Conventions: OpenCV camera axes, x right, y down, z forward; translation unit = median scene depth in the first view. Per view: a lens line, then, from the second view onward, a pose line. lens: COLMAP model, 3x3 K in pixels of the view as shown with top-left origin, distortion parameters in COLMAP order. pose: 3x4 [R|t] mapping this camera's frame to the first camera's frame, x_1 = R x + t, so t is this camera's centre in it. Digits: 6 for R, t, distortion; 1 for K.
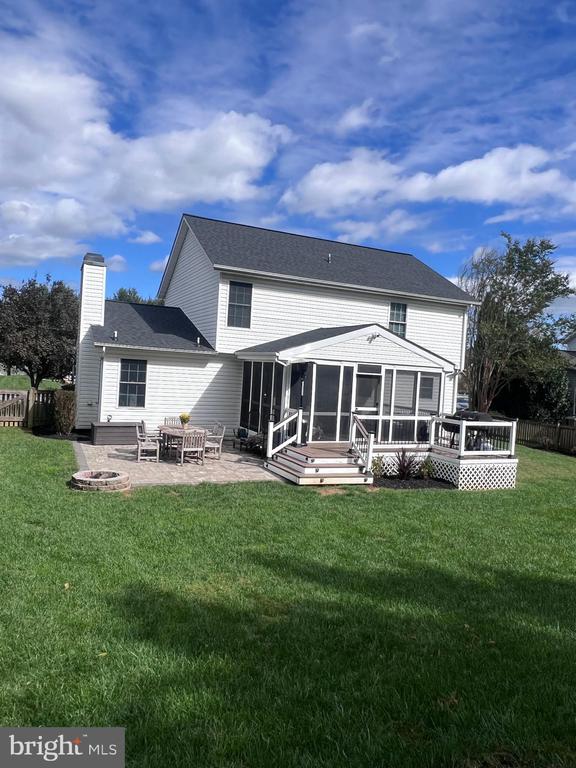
lens RADIAL K [[529.9, 0, 289.3], [0, 529.9, 374.0], [0, 0, 1]] dist [0.005000, -0.004604]
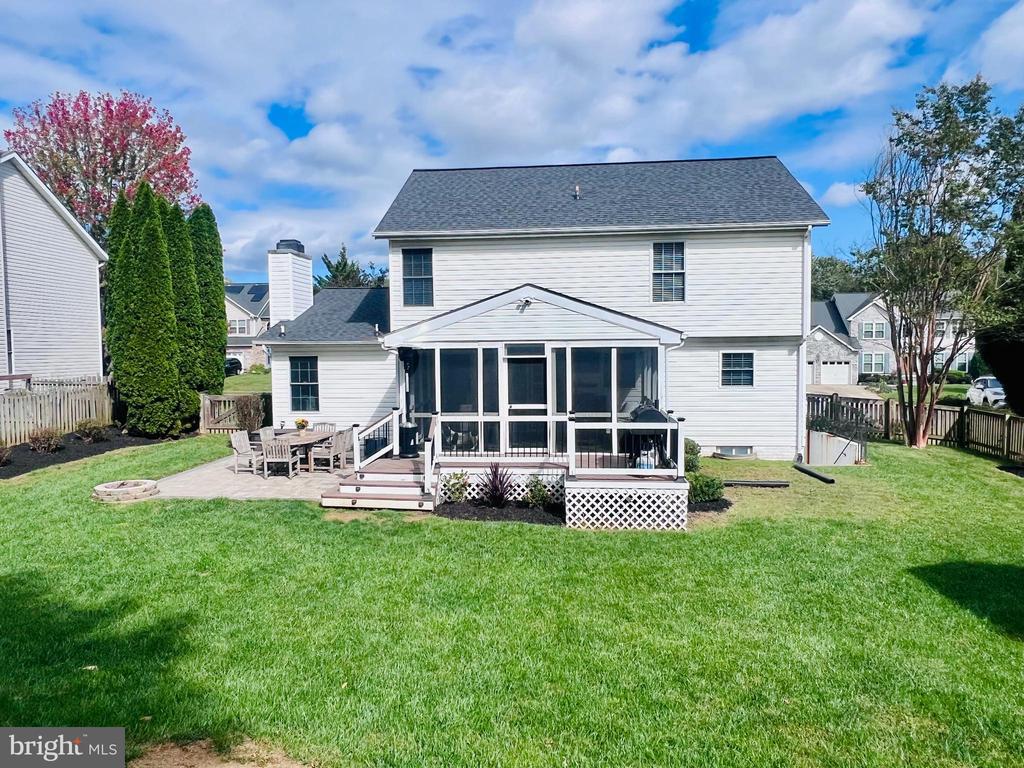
lens RADIAL K [[706.5, 0, 500.8], [0, 706.5, 380.0], [0, 0, 1]] dist [0.005000, -0.004604]
pose [[0.856214, -0.045589, -0.514605, 0.586472], [0.057777, 0.998300, 0.007691, 0.020983], [0.513380, -0.036317, 0.857393, 0.176005]]
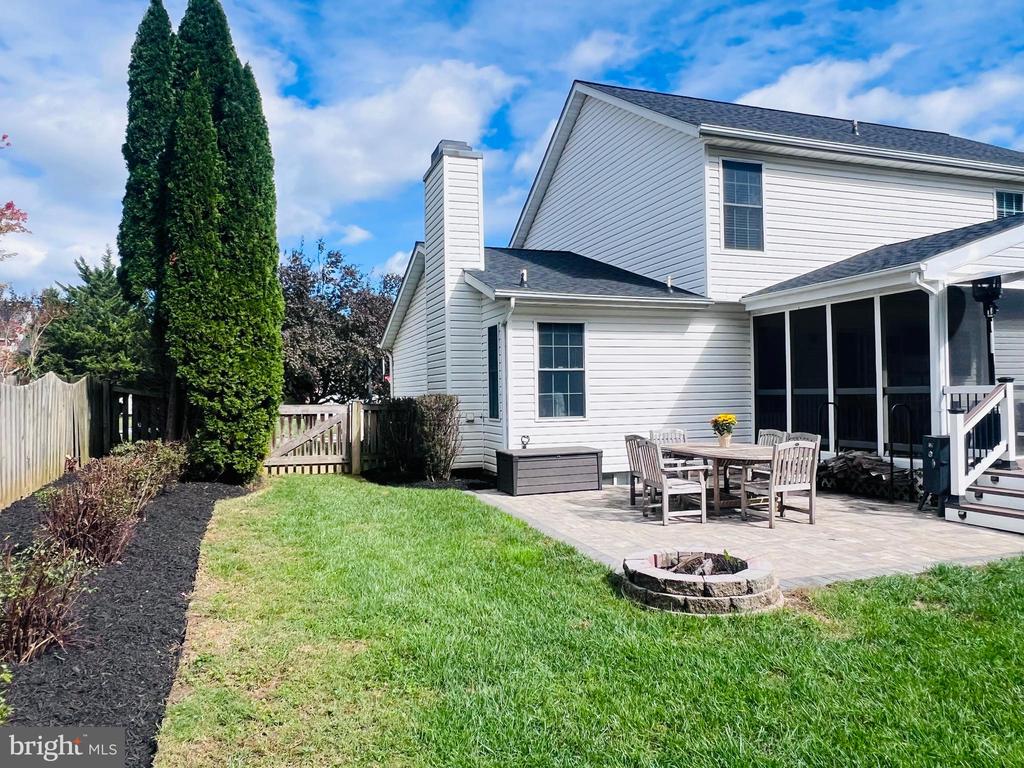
lens RADIAL K [[706.5, 0, 513.5], [0, 706.5, 379.4], [0, 0, 1]] dist [0.005000, -0.004604]
pose [[0.992515, -0.077477, -0.094396, -0.282669], [0.074337, 0.996571, -0.036336, 0.048052], [0.096888, 0.029047, 0.994871, 0.329321]]
